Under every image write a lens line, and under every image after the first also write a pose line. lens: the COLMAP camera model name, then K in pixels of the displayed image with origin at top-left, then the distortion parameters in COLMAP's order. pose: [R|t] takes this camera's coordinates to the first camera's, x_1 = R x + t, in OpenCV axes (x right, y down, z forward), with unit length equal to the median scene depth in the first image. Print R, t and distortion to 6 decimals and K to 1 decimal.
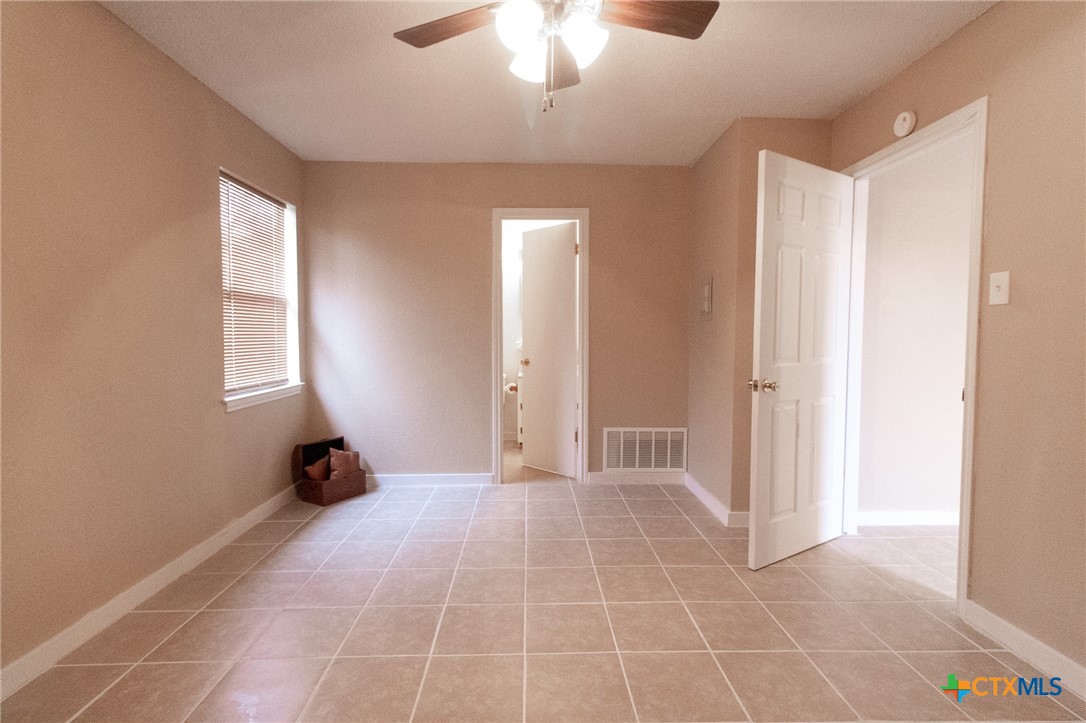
lens RADIAL K [[499.9, 0, 545.8], [0, 499.9, 359.1], [0, 0, 1]] dist [0.004027, -0.000407]
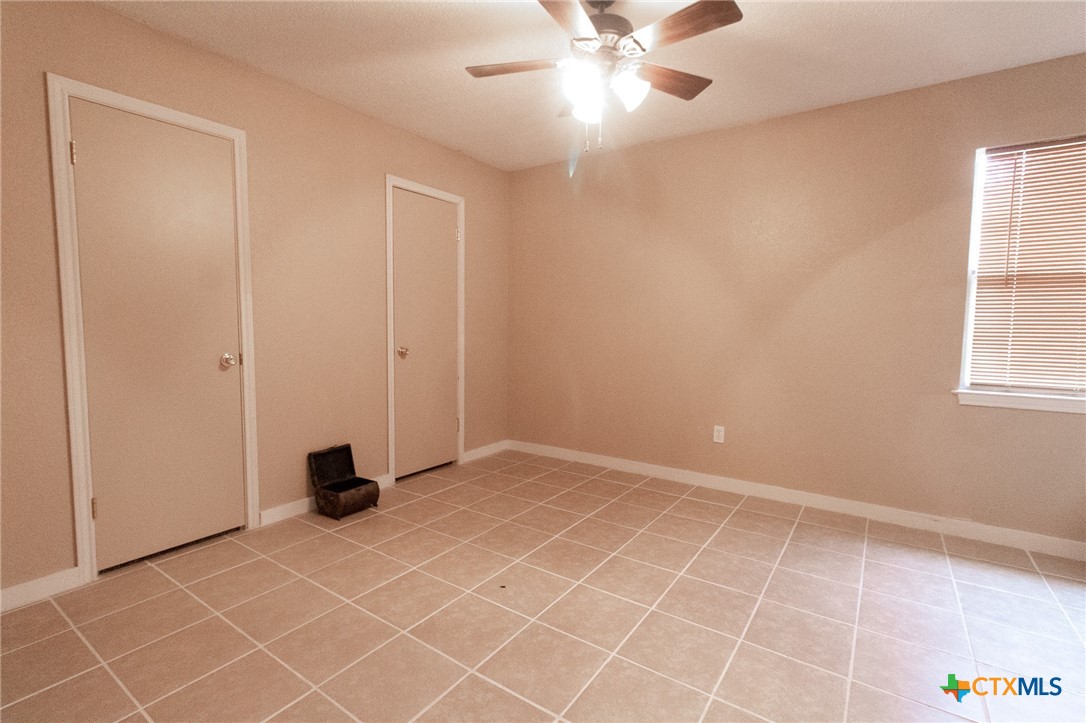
lens RADIAL K [[499.9, 0, 544.0], [0, 499.9, 360.5], [0, 0, 1]] dist [0.004027, -0.000407]
pose [[-0.596295, 0.051161, -0.801133, 0.618490], [-0.049612, 0.993711, 0.100386, -0.035837], [0.801231, 0.099606, -0.590007, 0.907938]]
